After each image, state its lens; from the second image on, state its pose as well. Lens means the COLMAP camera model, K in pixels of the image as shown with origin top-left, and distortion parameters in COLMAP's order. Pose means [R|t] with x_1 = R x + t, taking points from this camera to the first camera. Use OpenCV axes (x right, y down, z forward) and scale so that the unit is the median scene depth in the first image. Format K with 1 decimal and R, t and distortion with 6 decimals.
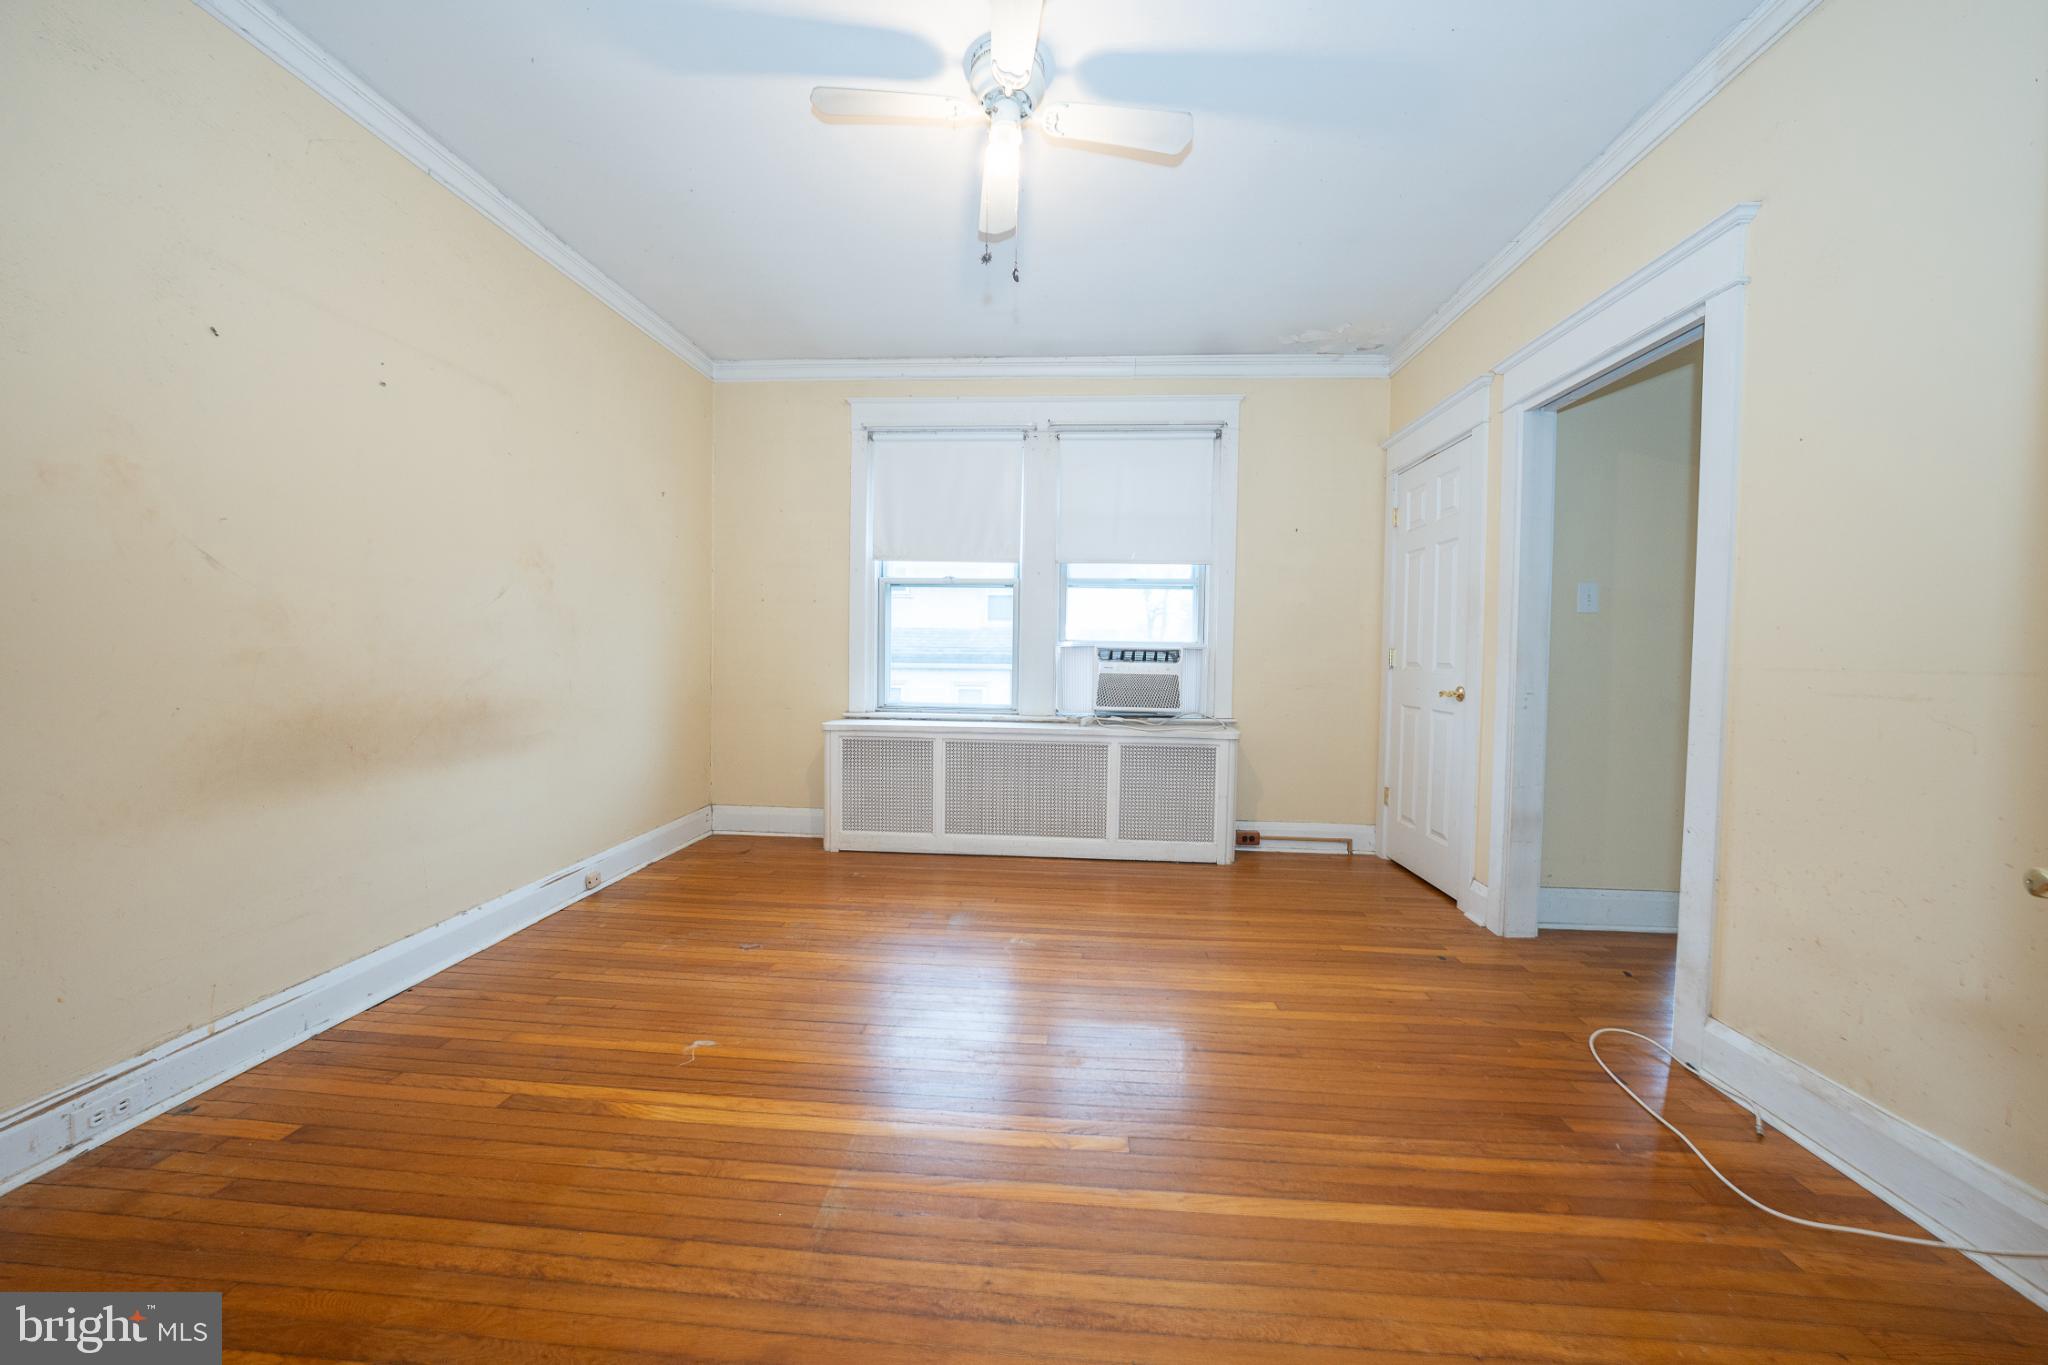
lens RADIAL K [[702.8, 0, 1024.8], [0, 702.8, 674.3], [0, 0, 1]] dist [-0.024027, 0.003576]
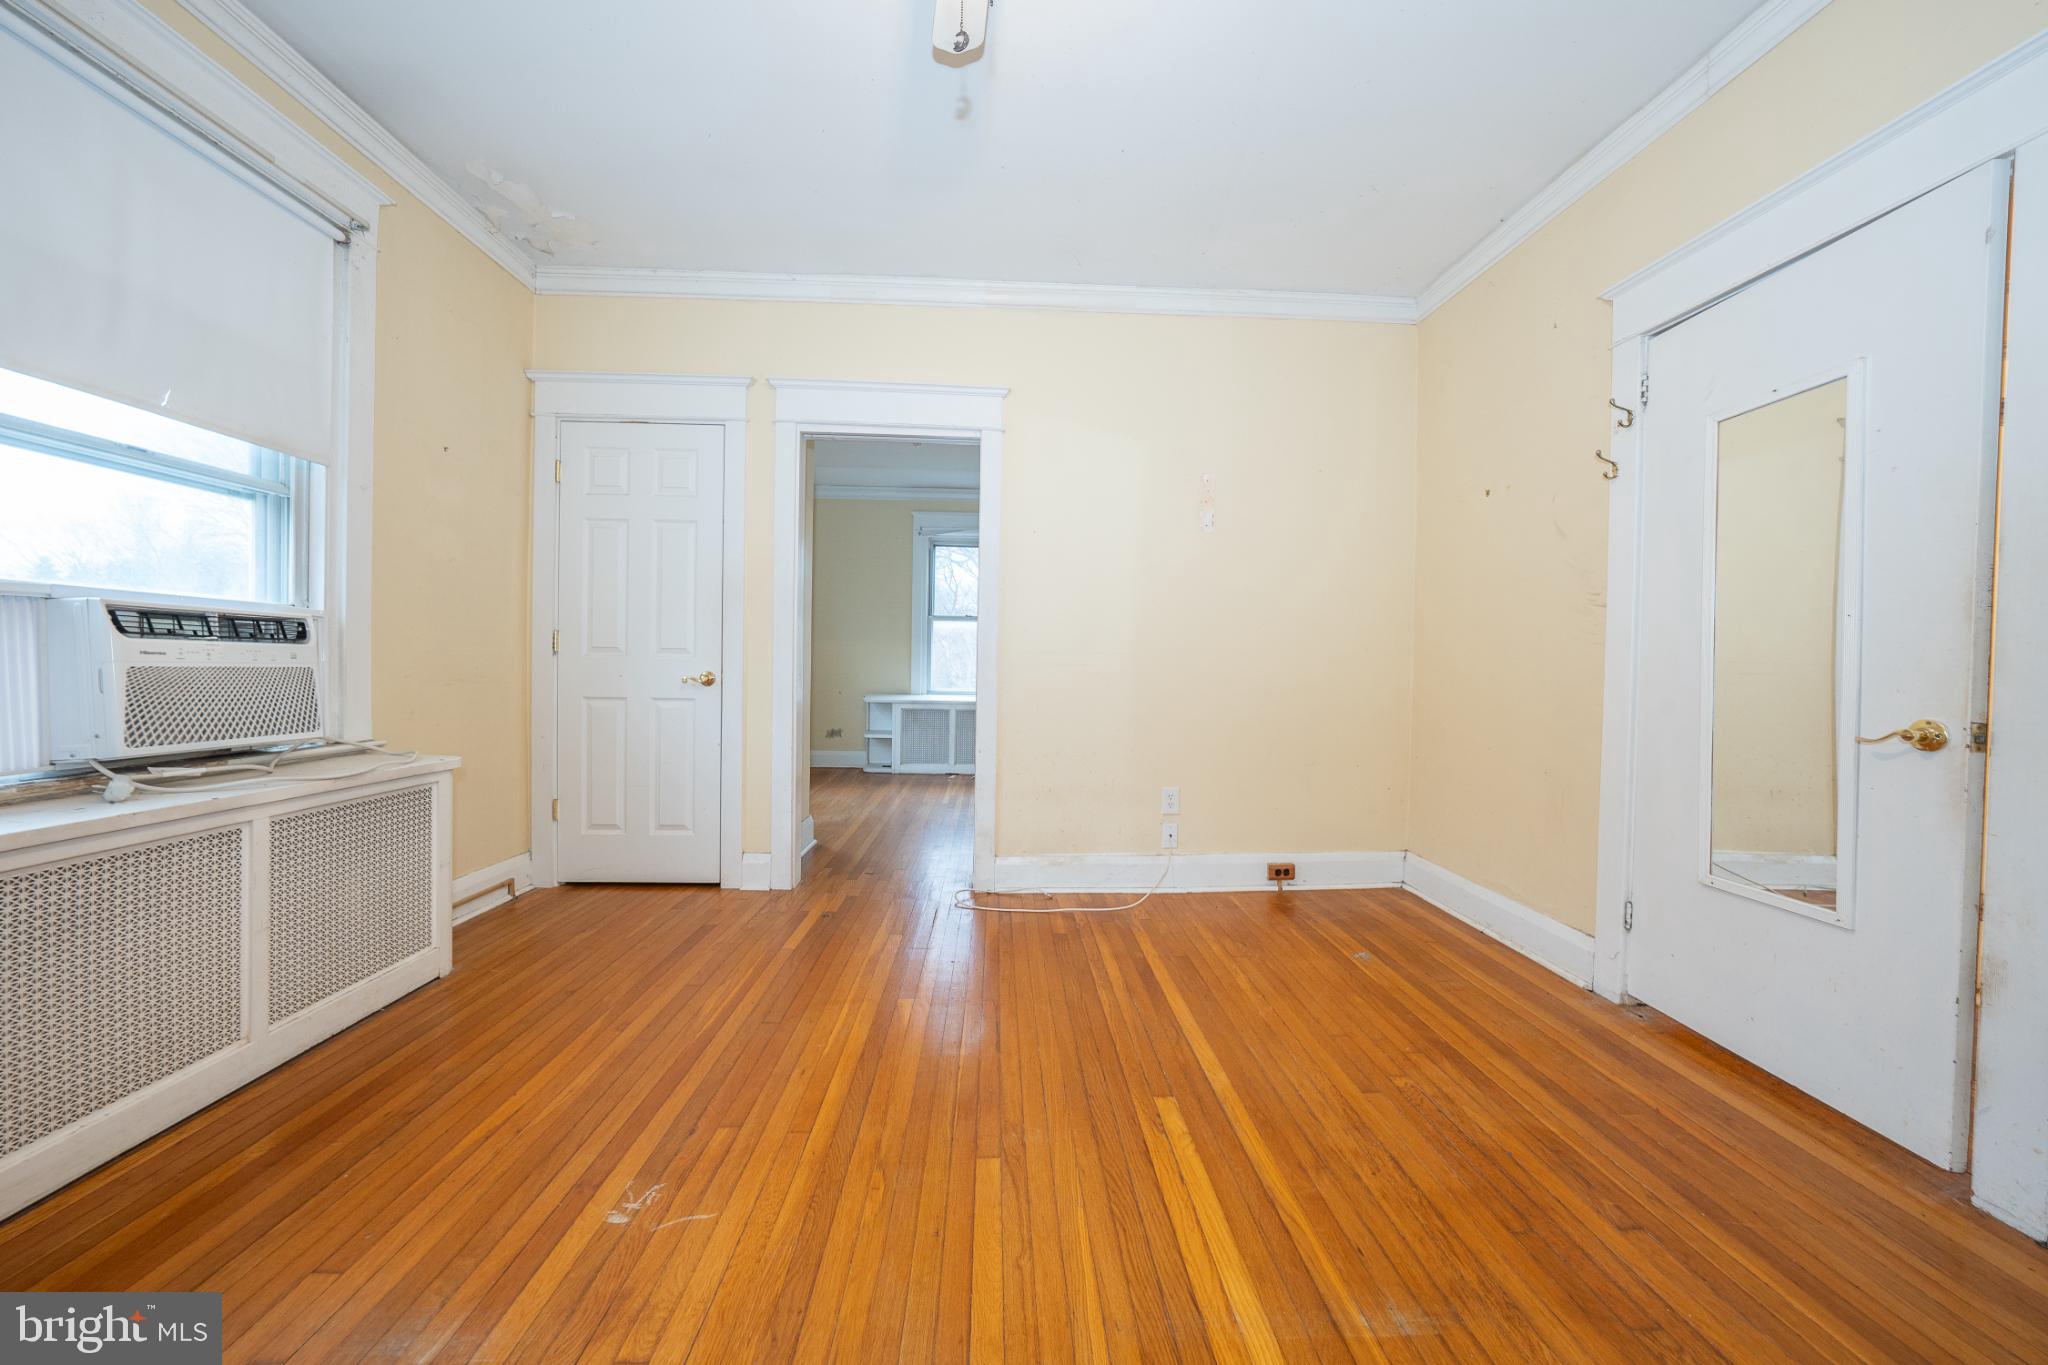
lens RADIAL K [[702.8, 0, 1032.4], [0, 702.8, 678.5], [0, 0, 1]] dist [-0.024027, 0.003576]
pose [[-0.116090, -0.032863, 0.992695, -0.364213], [0.013522, 0.999308, 0.034663, -0.001263], [-0.993147, 0.017447, -0.115566, 0.552229]]
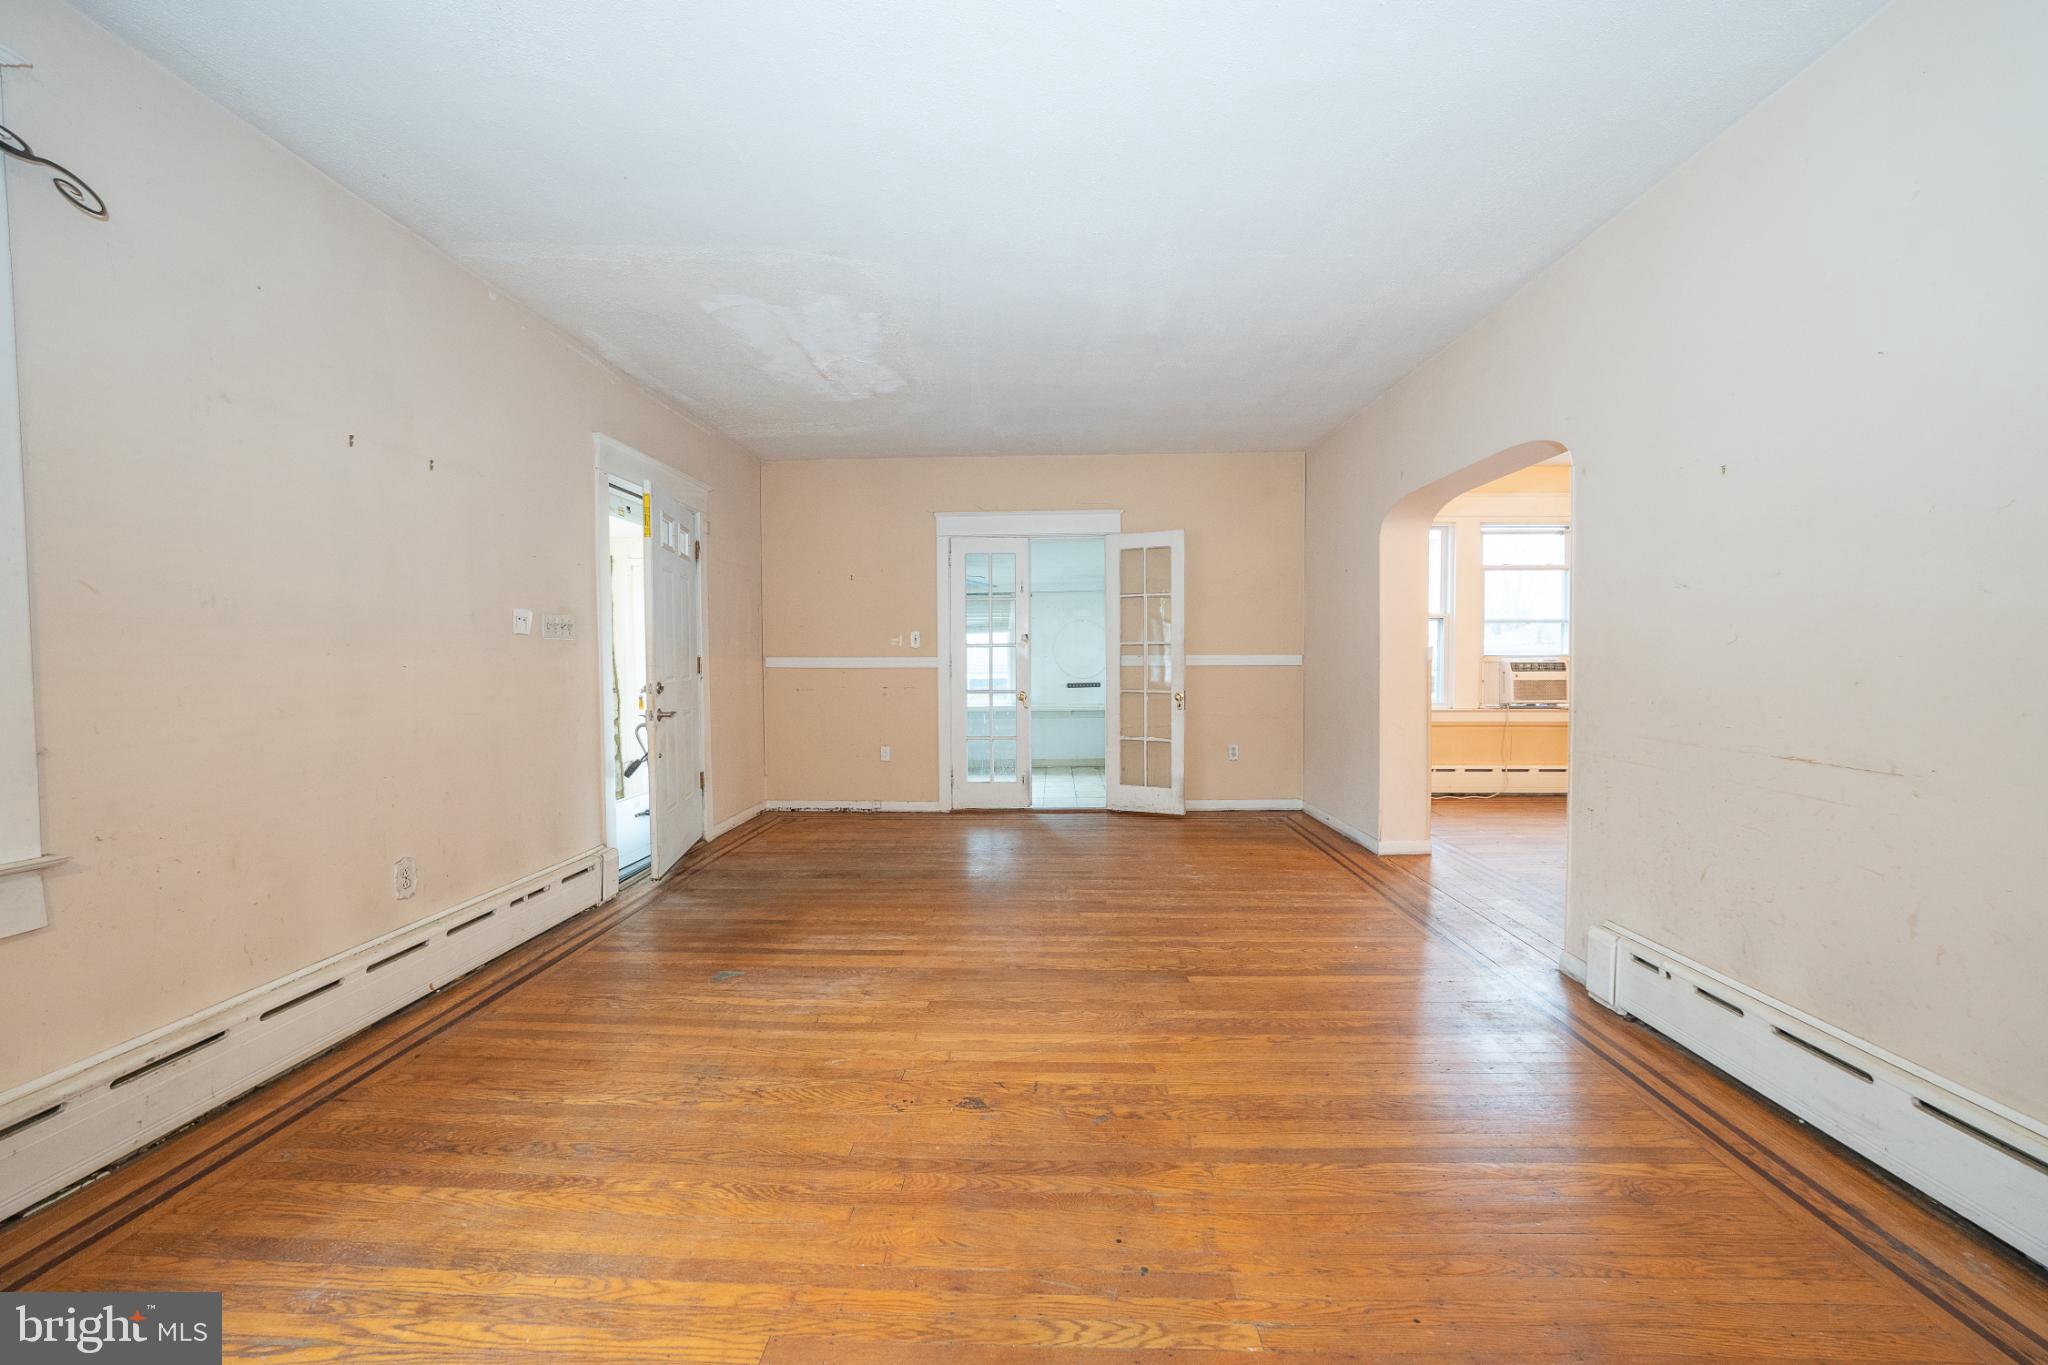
lens RADIAL K [[702.8, 0, 1026.7], [0, 702.8, 677.2], [0, 0, 1]] dist [-0.024027, 0.003576]
pose [[0.999377, -0.028289, 0.021103, -1.053687], [0.028419, 0.999579, -0.005911, -0.029134], [-0.020927, 0.006507, 0.999760, -0.536234]]
